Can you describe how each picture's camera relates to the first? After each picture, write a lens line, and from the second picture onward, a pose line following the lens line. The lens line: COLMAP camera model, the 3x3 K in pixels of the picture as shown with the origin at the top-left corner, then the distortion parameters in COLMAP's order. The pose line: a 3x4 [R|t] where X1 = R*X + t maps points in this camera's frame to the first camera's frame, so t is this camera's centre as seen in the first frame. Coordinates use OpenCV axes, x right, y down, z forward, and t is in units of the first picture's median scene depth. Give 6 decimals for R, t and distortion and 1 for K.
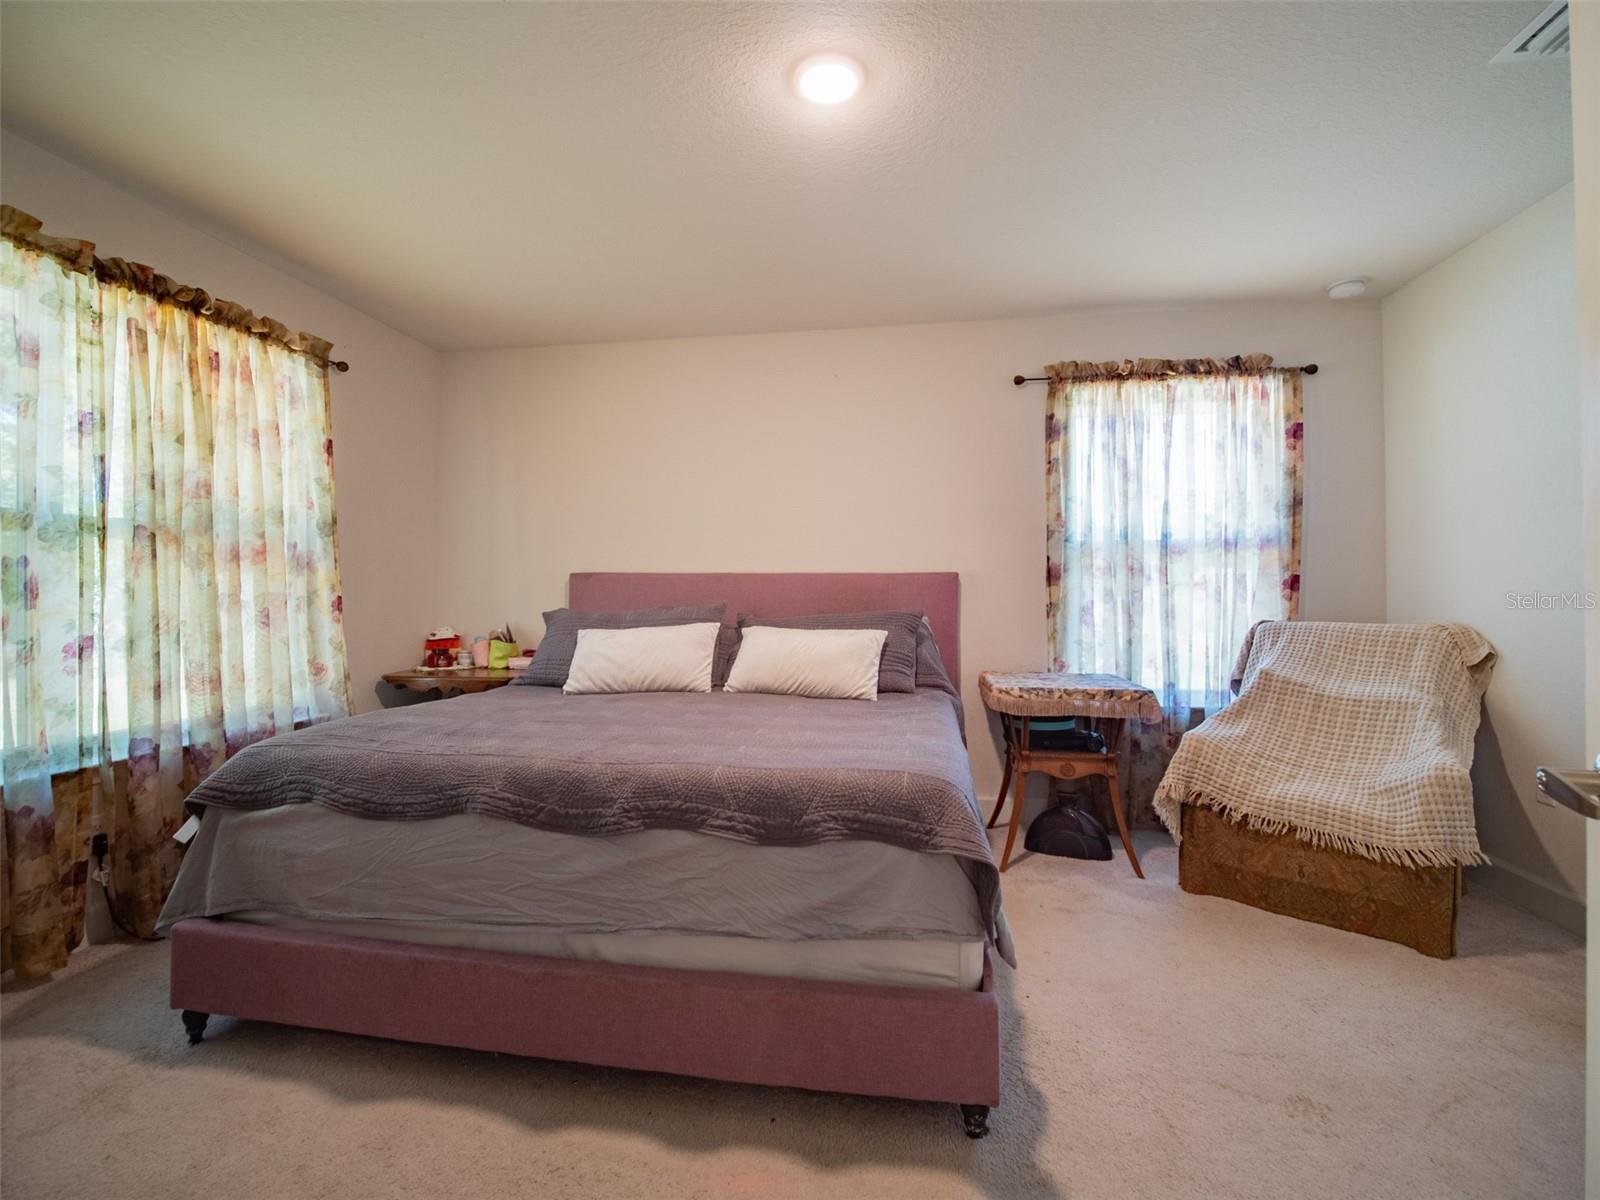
lens RADIAL K [[737.2, 0, 789.9], [0, 737.2, 585.3], [0, 0, 1]] dist [-0.013735, -0.001329]
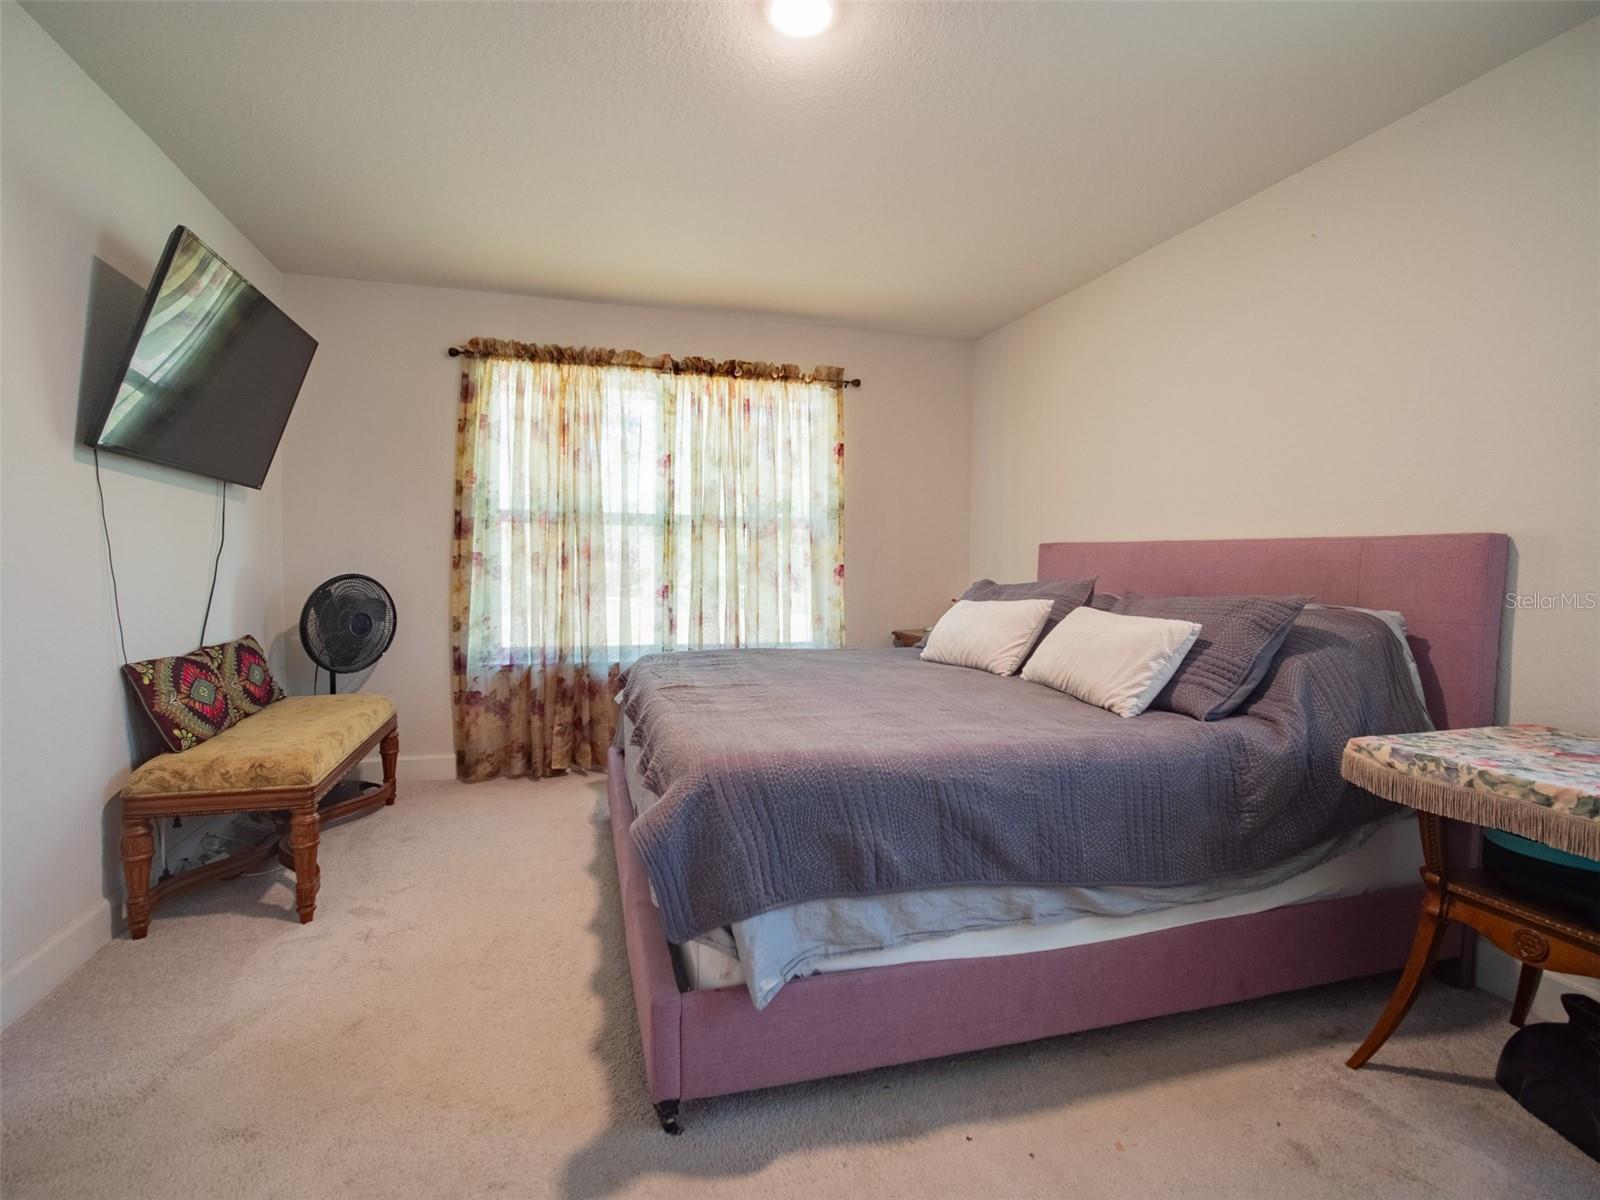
lens RADIAL K [[737.2, 0, 789.9], [0, 737.2, 585.3], [0, 0, 1]] dist [-0.013735, -0.001329]
pose [[0.475345, 0.036899, -0.879025, 0.550093], [0.006609, 0.998942, 0.045507, -0.009630], [0.879775, -0.027441, 0.474599, 0.338335]]
